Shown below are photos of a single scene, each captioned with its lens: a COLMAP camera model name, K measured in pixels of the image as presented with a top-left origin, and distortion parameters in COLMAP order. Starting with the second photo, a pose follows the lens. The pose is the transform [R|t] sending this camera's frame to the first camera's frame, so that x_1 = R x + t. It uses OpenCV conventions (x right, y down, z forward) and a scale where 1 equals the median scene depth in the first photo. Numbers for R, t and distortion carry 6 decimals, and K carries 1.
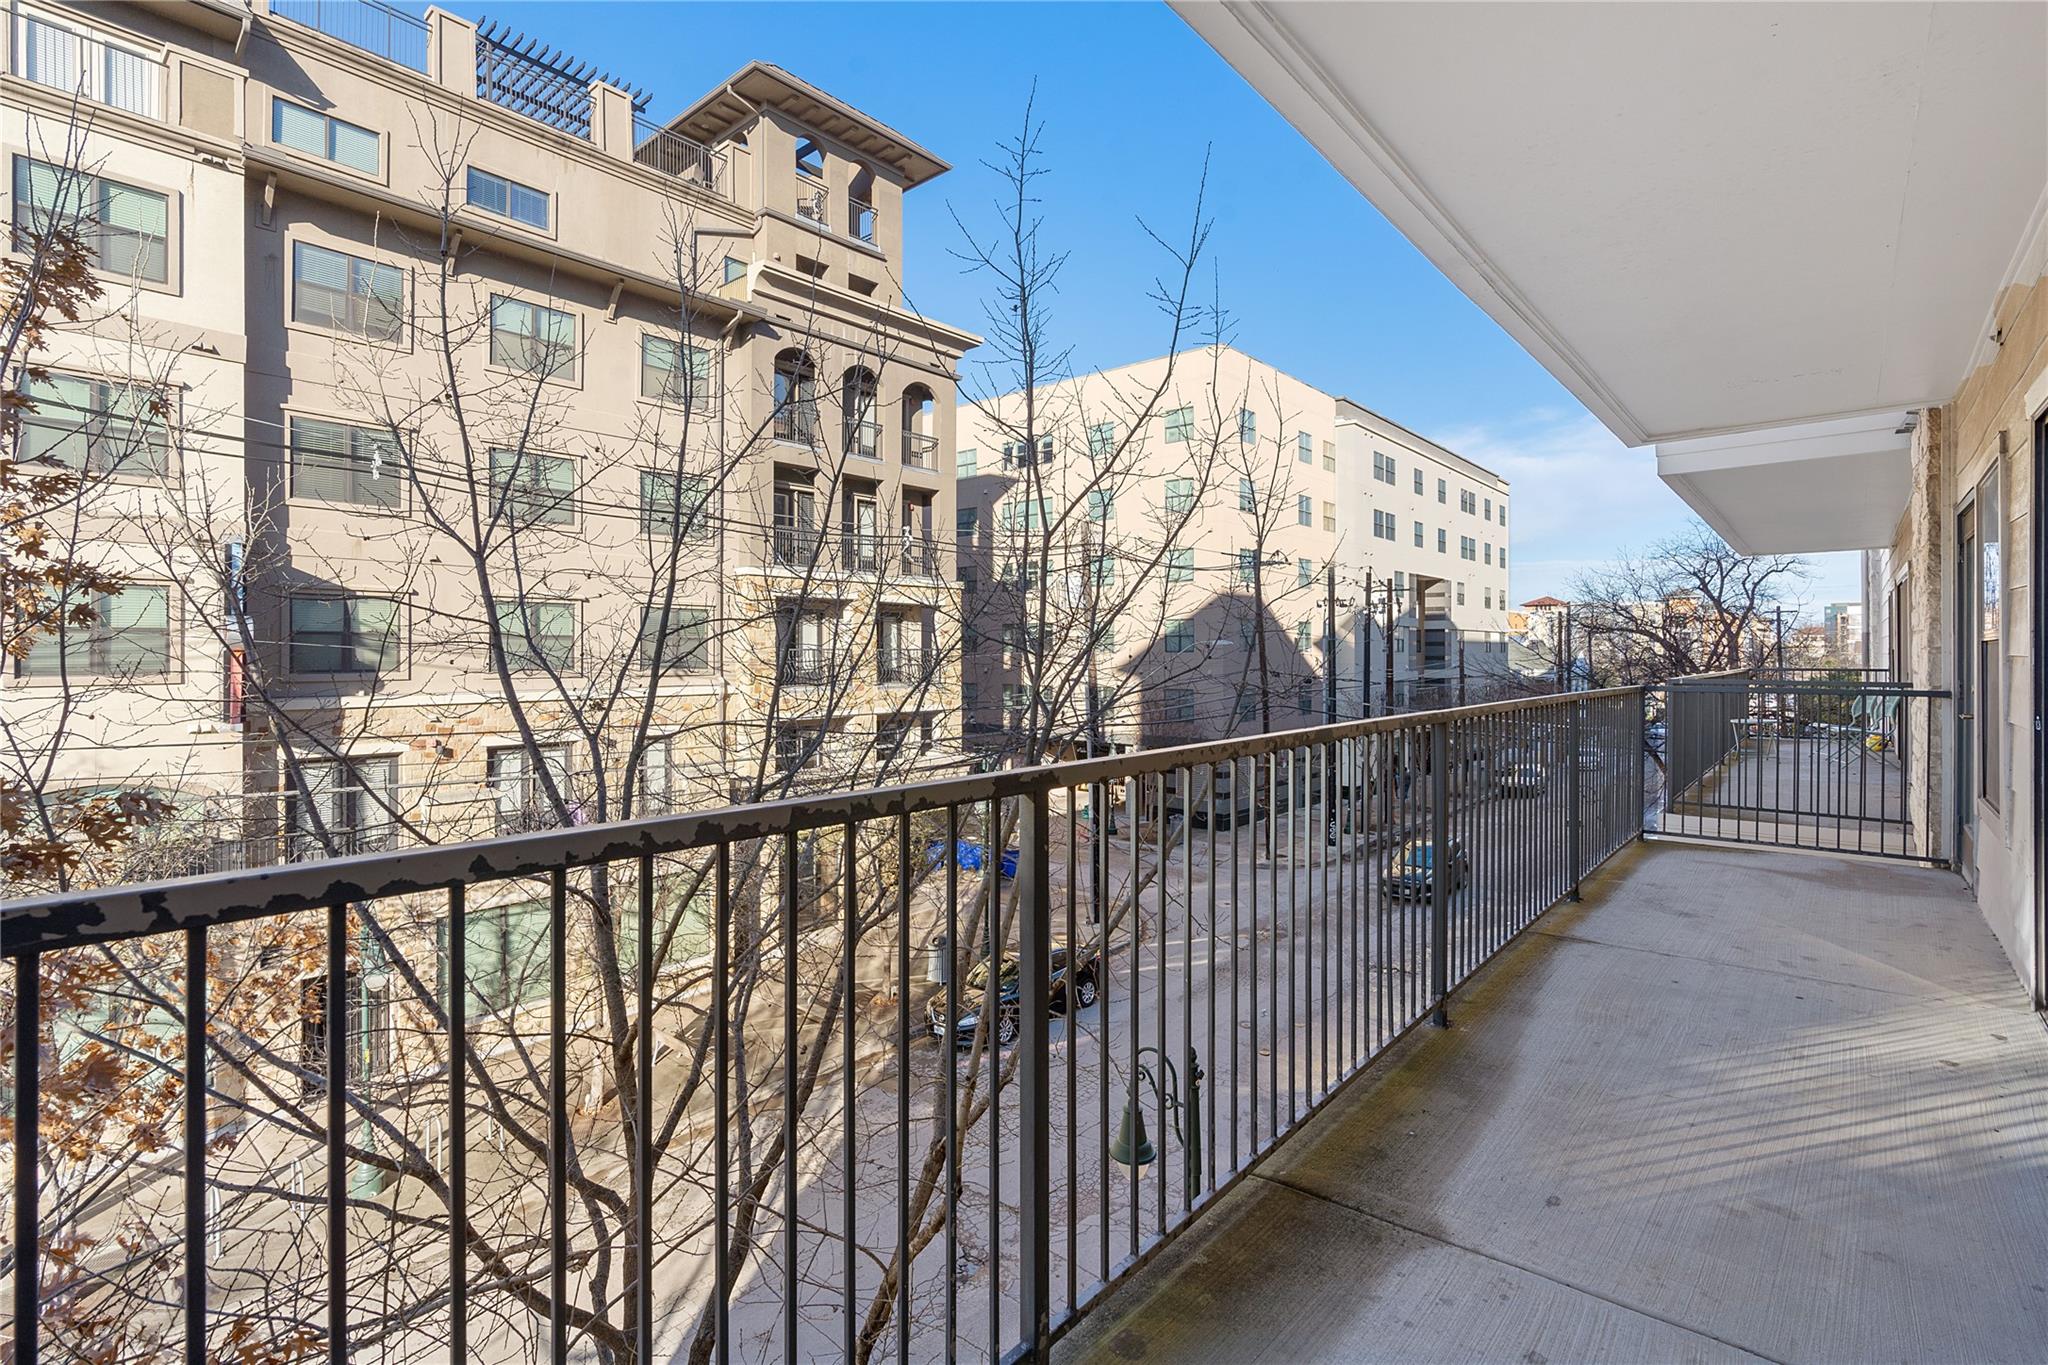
lens RADIAL K [[947.5, 0, 1018.0], [0, 947.5, 666.0], [0, 0, 1]] dist [-0.004782, -0.000637]
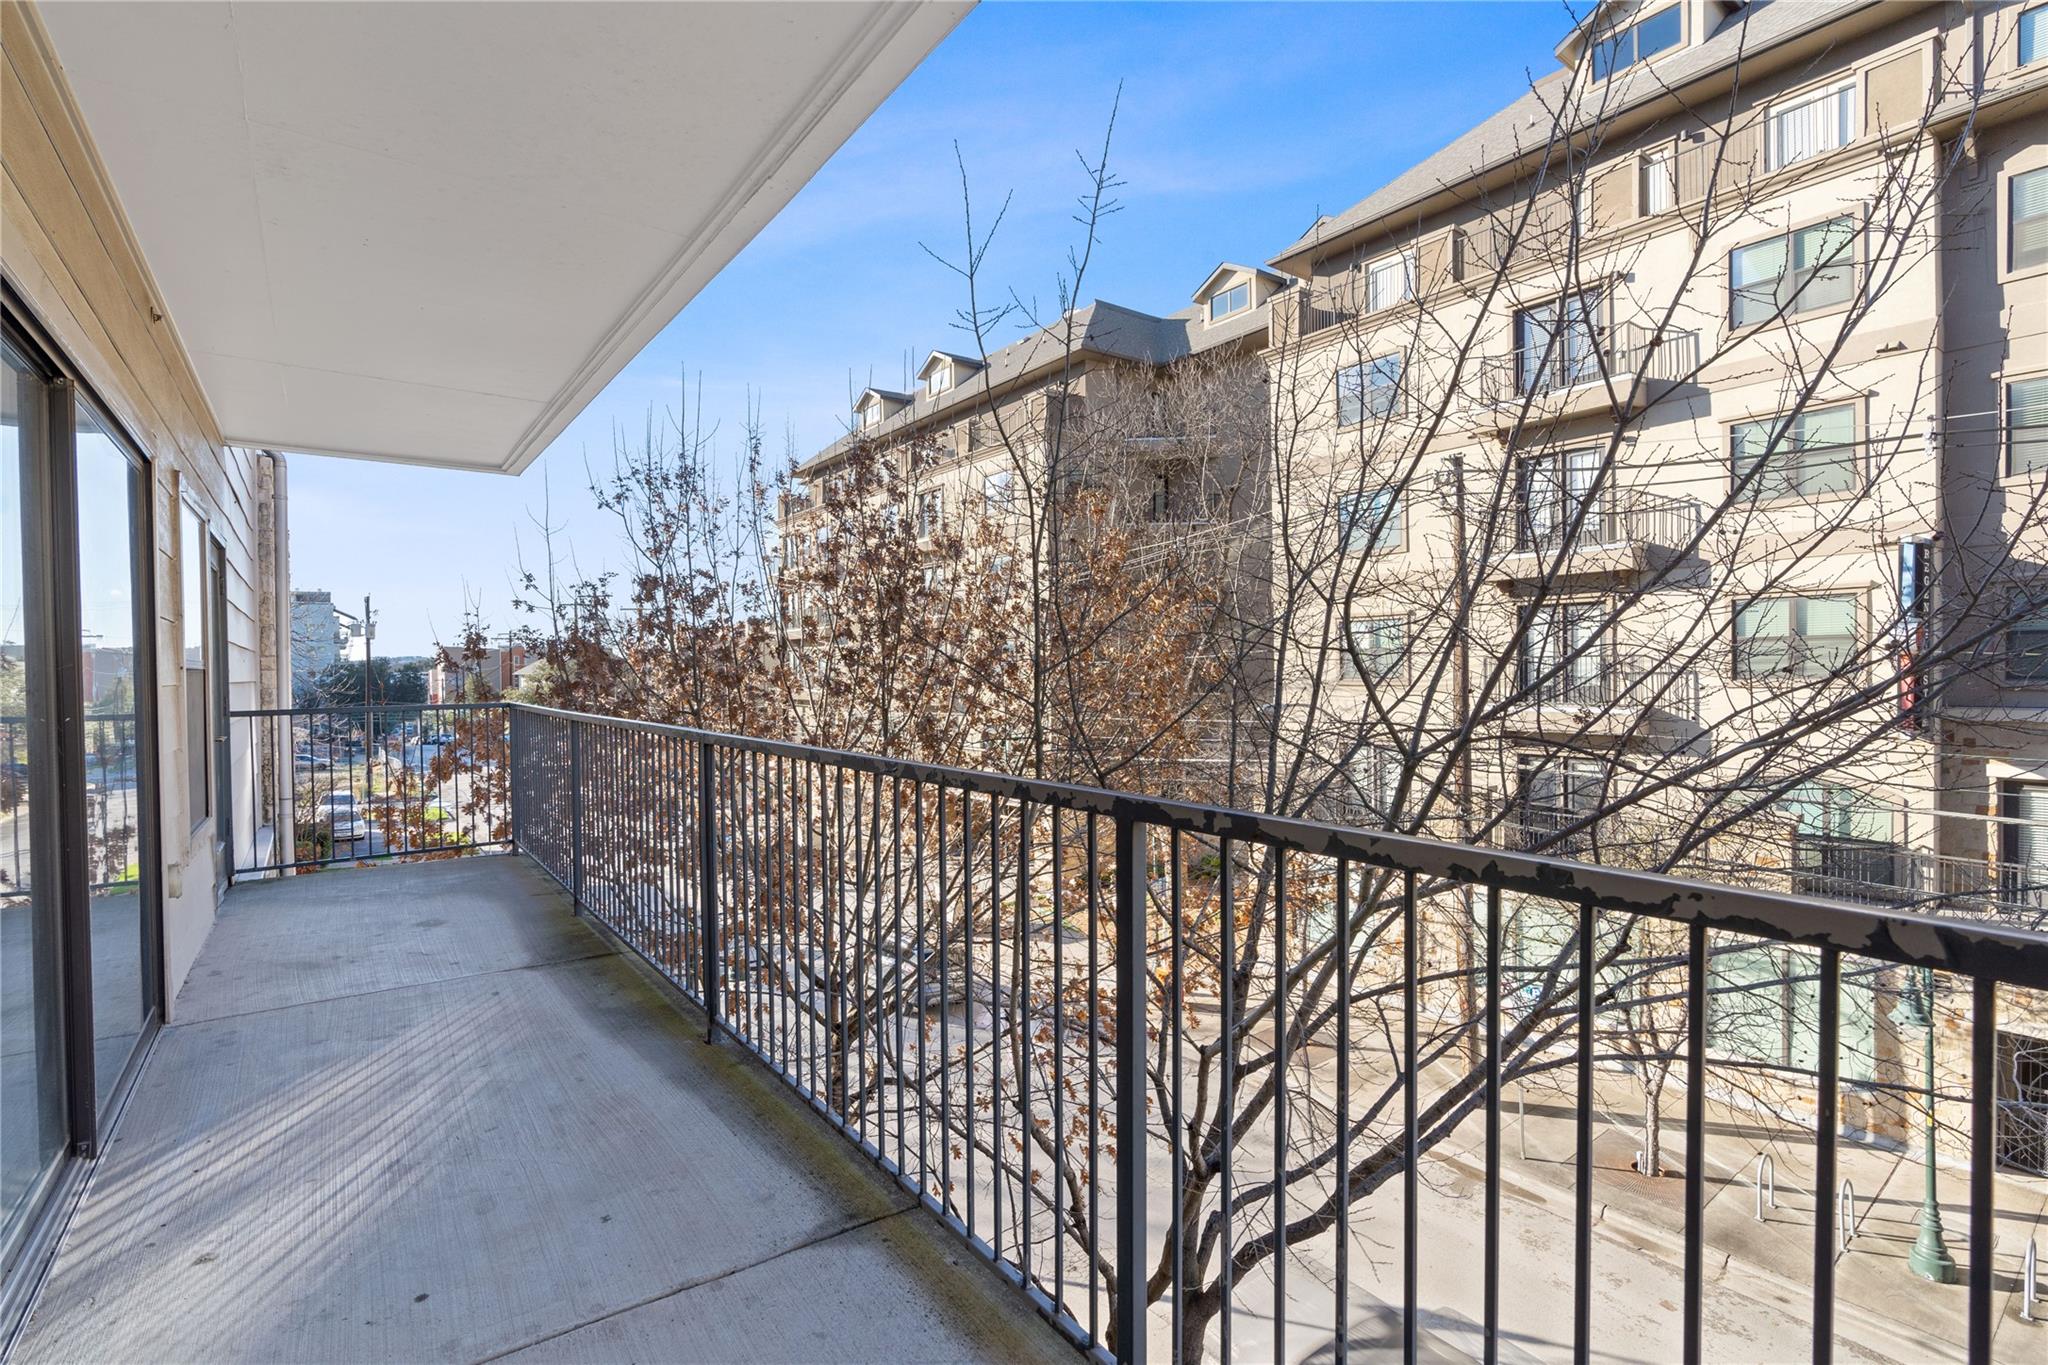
lens RADIAL K [[938.1, 0, 1023.5], [0, 938.1, 679.2], [0, 0, 1]] dist [-0.007265, -0.000211]
pose [[-0.204328, 0.013070, -0.978815, 1.291802], [-0.000881, 0.999908, 0.013536, -0.015292], [0.978902, 0.003628, -0.204298, 1.461223]]
